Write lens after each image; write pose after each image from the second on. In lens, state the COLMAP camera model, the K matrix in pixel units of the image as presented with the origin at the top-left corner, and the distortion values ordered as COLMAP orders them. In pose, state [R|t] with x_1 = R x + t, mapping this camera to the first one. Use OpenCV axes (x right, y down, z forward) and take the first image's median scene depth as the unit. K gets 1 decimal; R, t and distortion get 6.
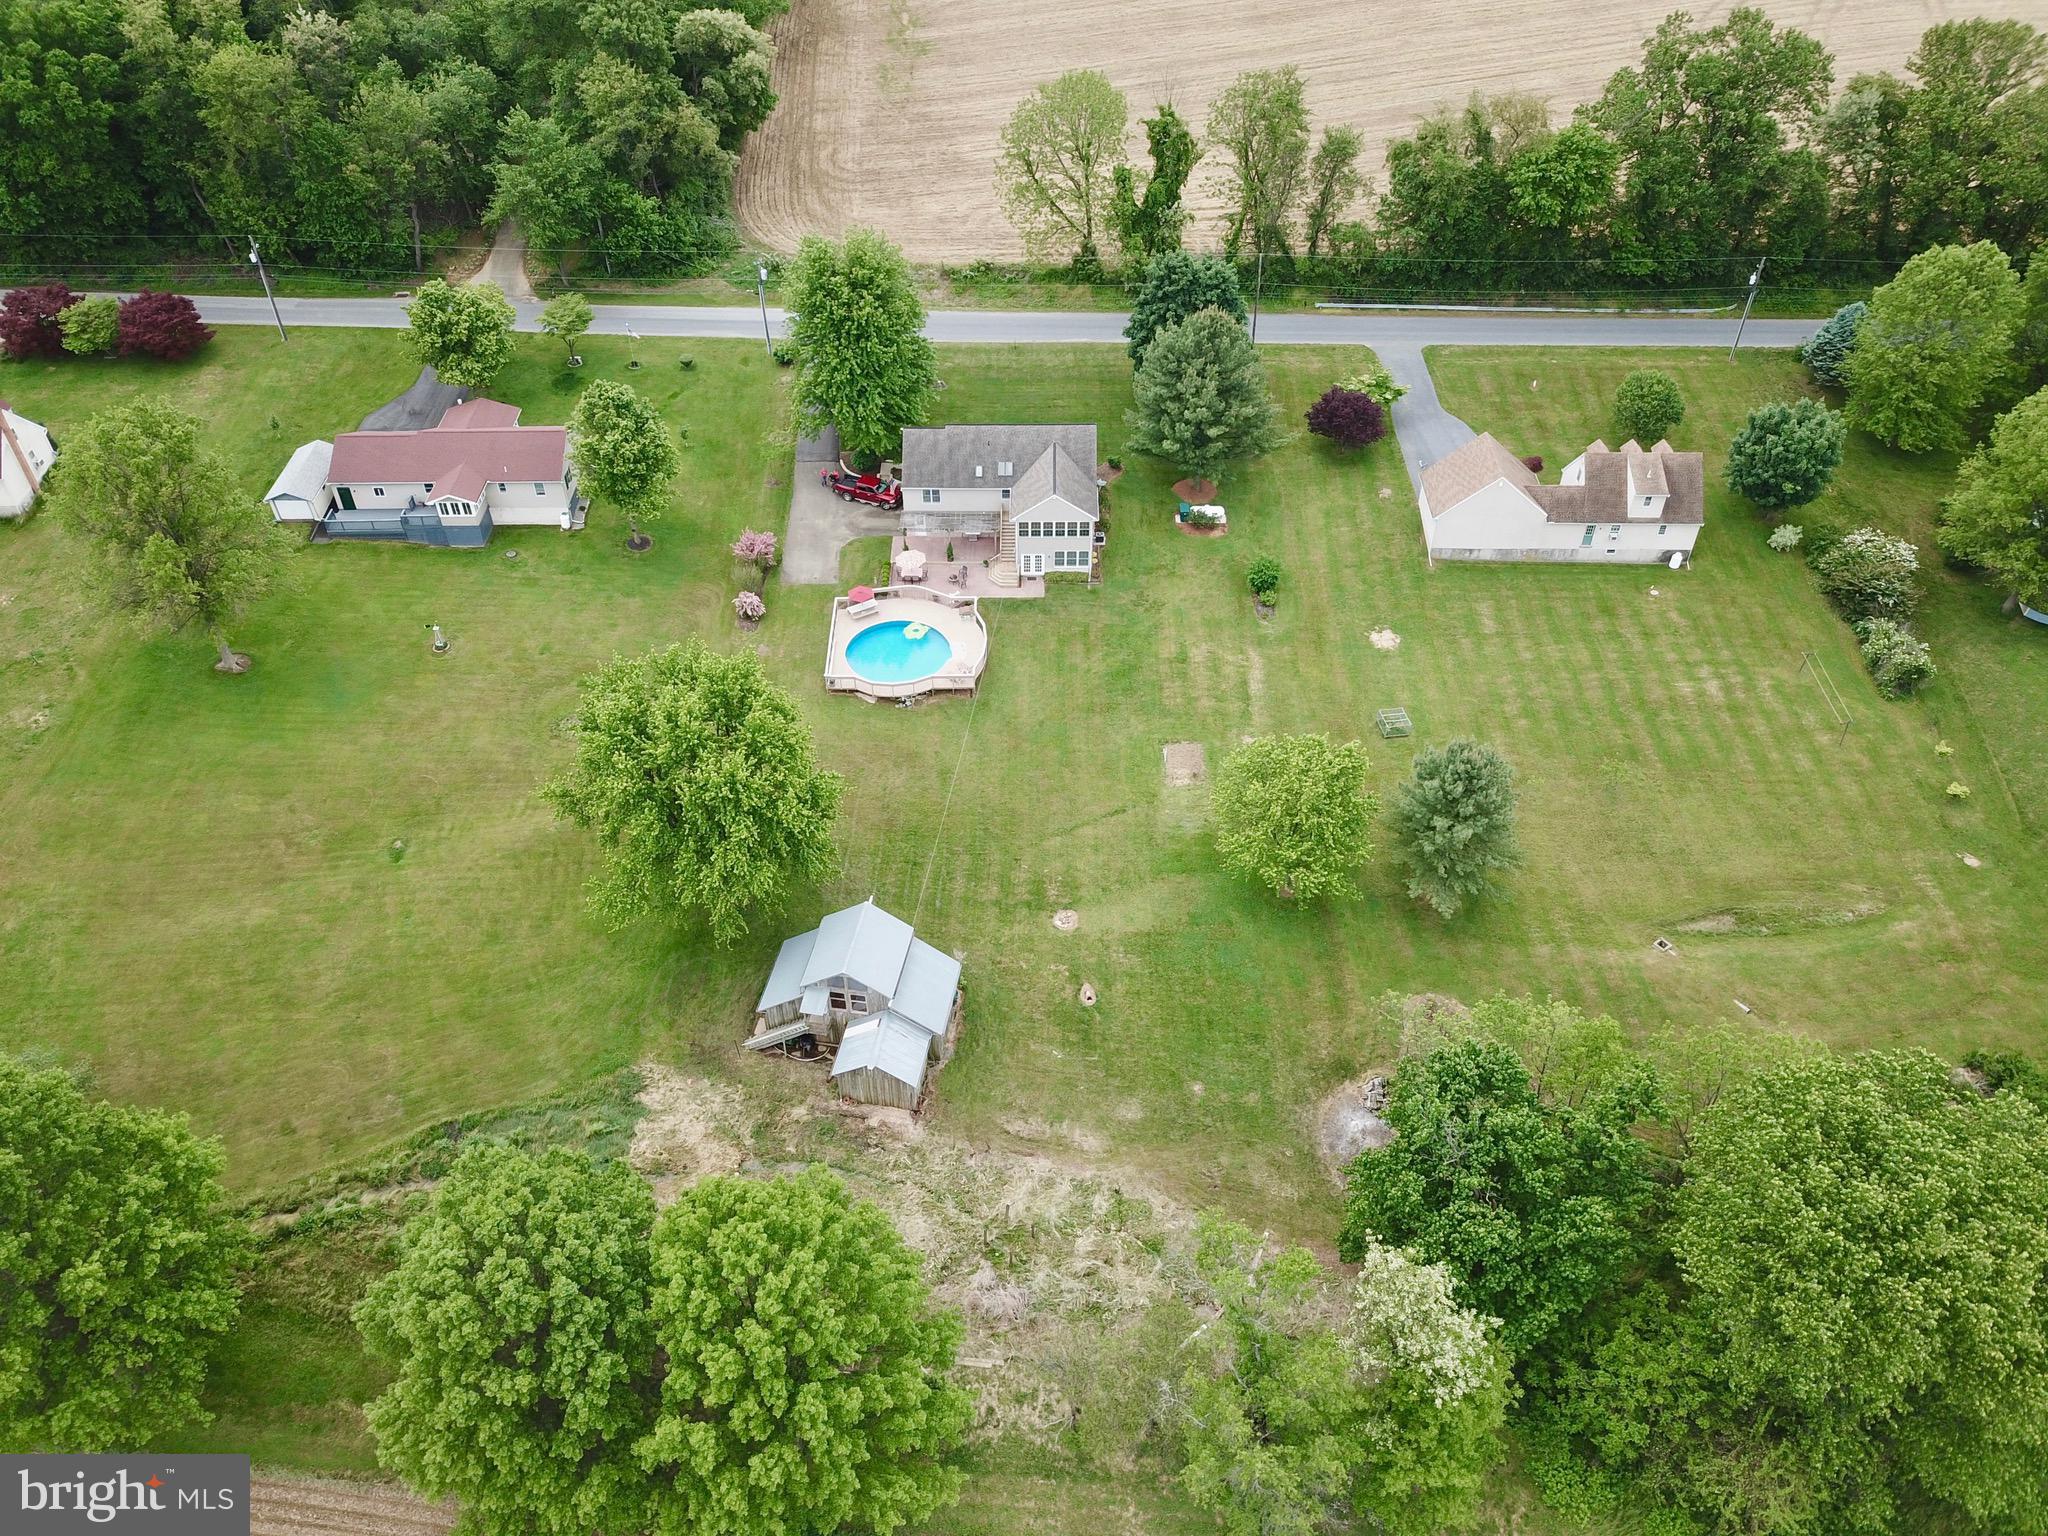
lens RADIAL K [[1551.5, 0, 1024.0], [0, 1551.5, 768.0], [0, 0, 1]] dist [0.145854, -0.001698]
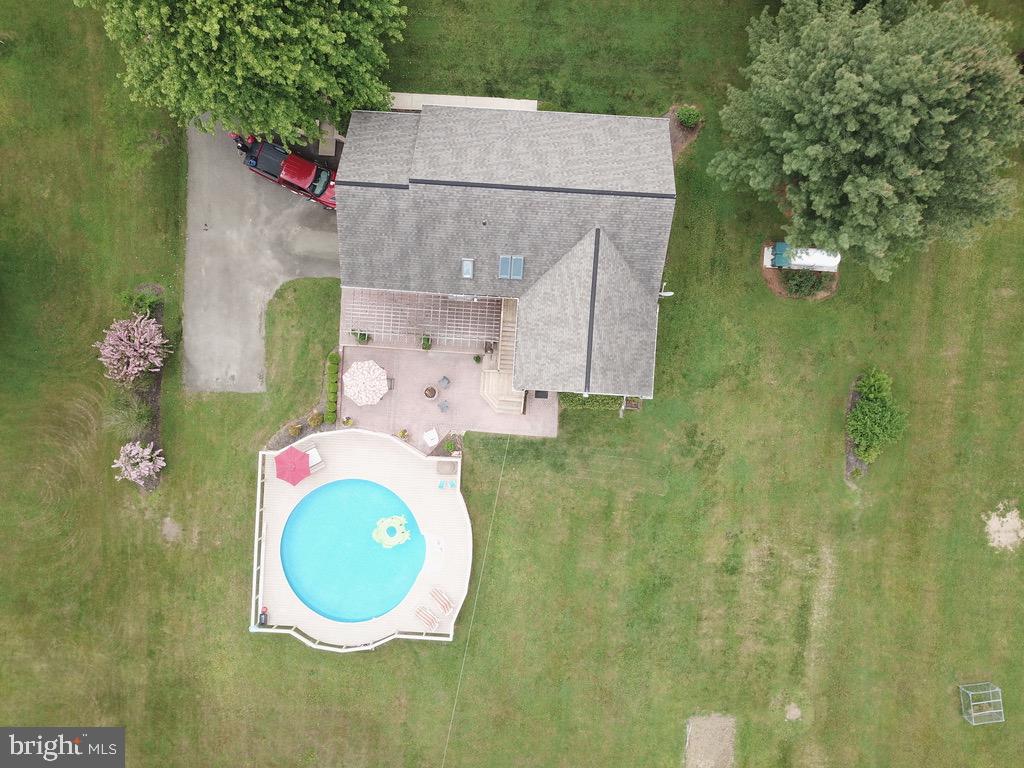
lens RADIAL K [[786.4, 0, 512.0], [0, 786.4, 384.0], [0, 0, 1]] dist [0.039988, -0.031984]
pose [[0.998640, 0.049627, 0.015962, -0.014510], [-0.045390, 0.677155, 0.734439, -0.391398], [0.025639, -0.734165, 0.678487, 0.774138]]
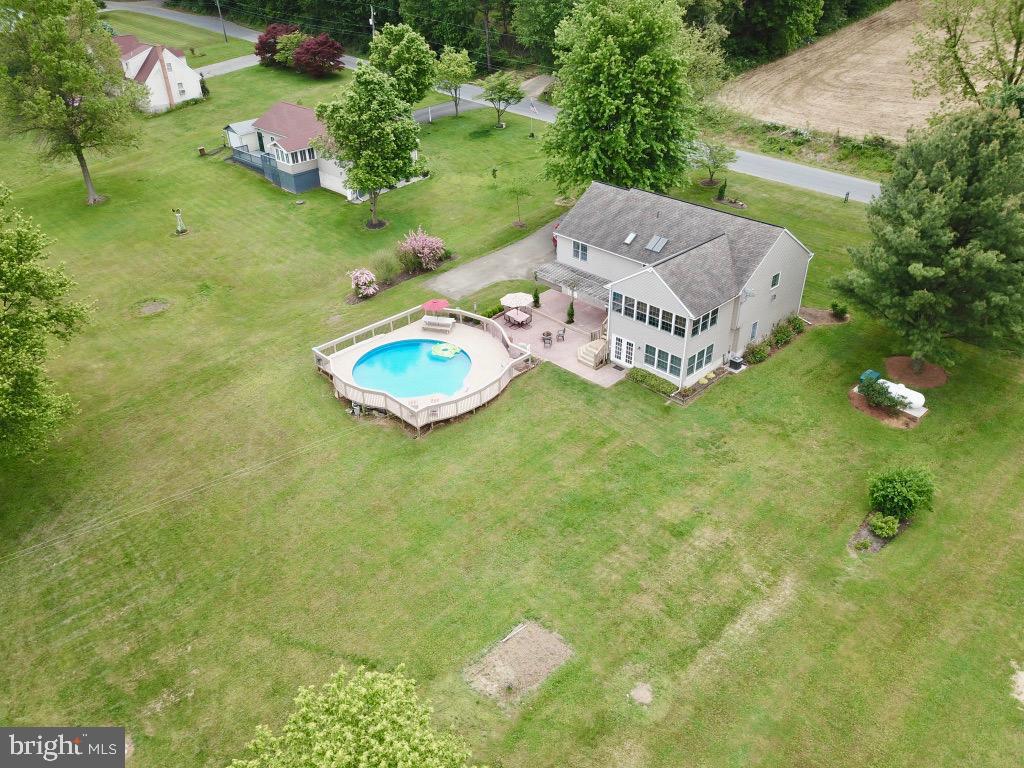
lens RADIAL K [[786.4, 0, 512.0], [0, 786.4, 384.0], [0, 0, 1]] dist [0.039988, -0.031984]
pose [[0.701822, 0.372225, -0.607367, 0.224643], [-0.473149, 0.880956, -0.006837, -0.086167], [0.532519, 0.292174, 0.794392, 0.651543]]
